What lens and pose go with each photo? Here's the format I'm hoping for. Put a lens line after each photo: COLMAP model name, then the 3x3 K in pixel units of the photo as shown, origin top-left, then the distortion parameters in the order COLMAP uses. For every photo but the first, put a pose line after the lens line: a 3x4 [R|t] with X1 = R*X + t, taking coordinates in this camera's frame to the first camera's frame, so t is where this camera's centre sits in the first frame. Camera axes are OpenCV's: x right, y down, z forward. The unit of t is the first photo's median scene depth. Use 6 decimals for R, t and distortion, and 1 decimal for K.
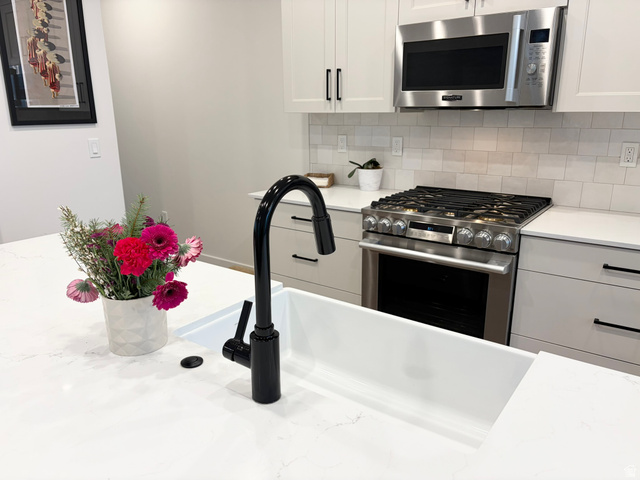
lens RADIAL K [[485.0, 0, 320.0], [0, 485.0, 240.0], [0, 0, 1]] dist [0.004651, 0.000334]
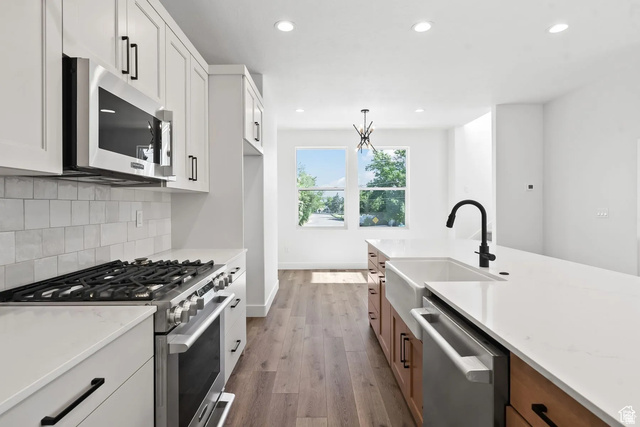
lens RADIAL K [[330.4, 0, 320.0], [0, 330.4, 213.5], [0, 0, 1]] dist [0.001279, 0.000175]
pose [[-0.601766, -0.008457, 0.798628, -0.405777], [0.210994, 0.962736, 0.169179, -0.204592], [-0.770299, 0.270312, -0.577557, 0.963723]]
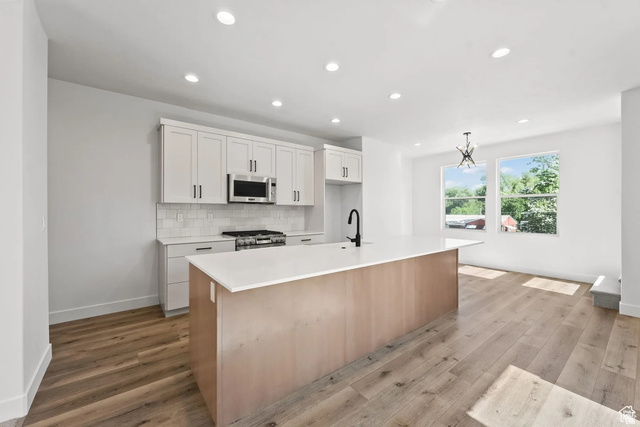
lens RADIAL K [[255.8, 0, 320.0], [0, 255.8, 213.5], [0, 0, 1]] dist [0.000291, 0.000039]
pose [[0.257790, -0.001664, 0.966199, -1.028672], [0.242461, 0.968112, -0.063024, 0.003327], [-0.935284, 0.250513, 0.249973, 0.174607]]
